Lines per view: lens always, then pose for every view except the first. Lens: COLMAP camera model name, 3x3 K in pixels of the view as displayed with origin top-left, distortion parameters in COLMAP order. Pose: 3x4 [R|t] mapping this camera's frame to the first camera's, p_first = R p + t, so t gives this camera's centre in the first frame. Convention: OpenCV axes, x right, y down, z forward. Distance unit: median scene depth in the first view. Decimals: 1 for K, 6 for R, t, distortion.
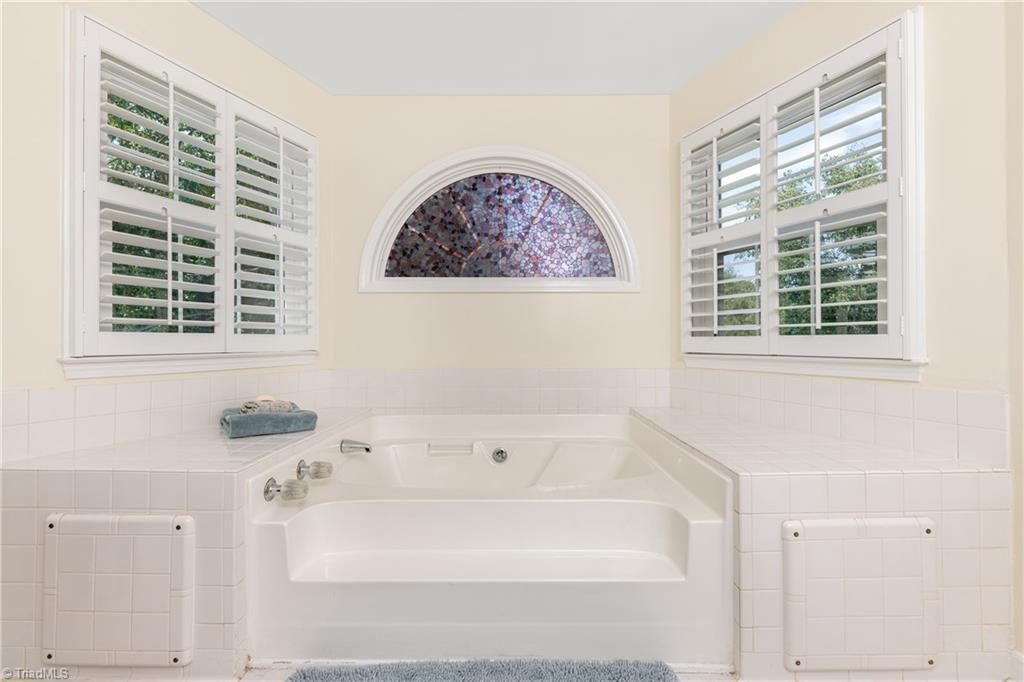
lens RADIAL K [[429.8, 0, 510.3], [0, 429.8, 341.6], [0, 0, 1]] dist [0.000052, -0.000265]
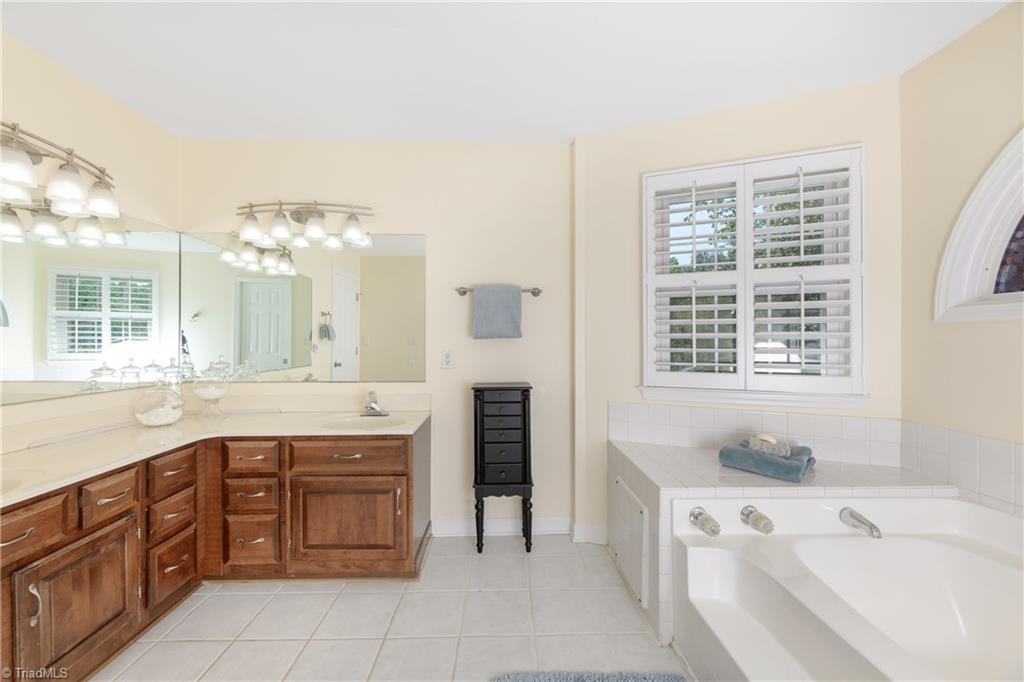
lens RADIAL K [[413.6, 0, 509.0], [0, 413.6, 339.4], [0, 0, 1]] dist [0.002005, -0.000454]
pose [[0.021046, -0.006451, -0.999758, 0.420488], [-0.000391, 0.999979, -0.006461, -0.099952], [0.999778, 0.000527, 0.021043, 0.327617]]
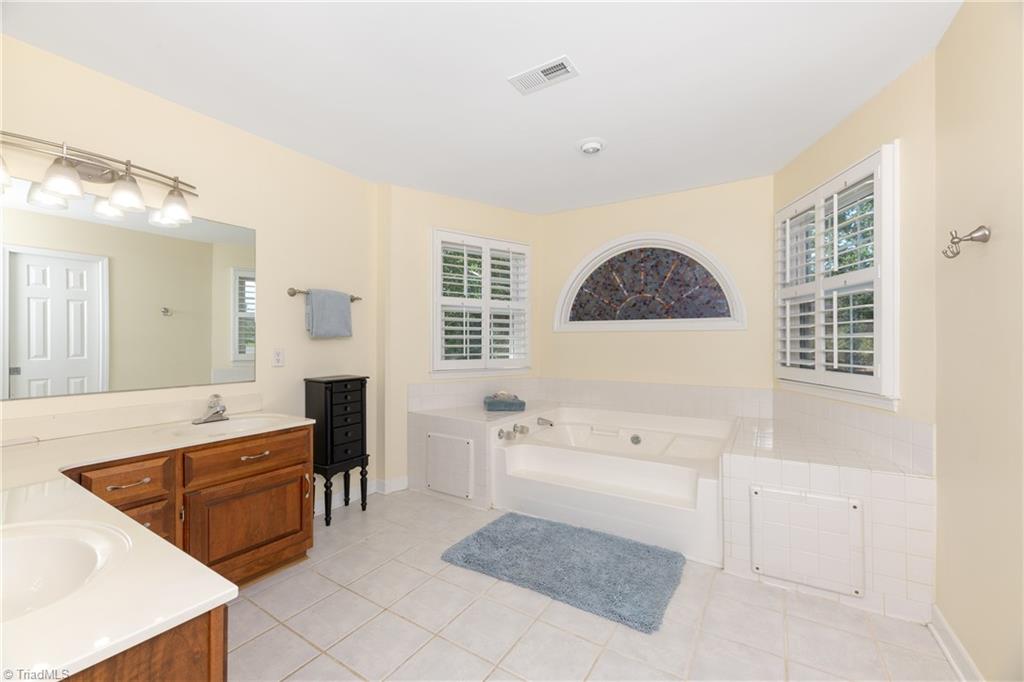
lens RADIAL K [[414.8, 0, 497.6], [0, 414.8, 343.8], [0, 0, 1]] dist [0.000200, -0.000118]
pose [[0.836214, 0.000609, -0.548402, 0.435195], [0.000959, 0.999996, 0.002573, -0.091855], [0.548402, -0.002678, 0.836211, -0.577530]]
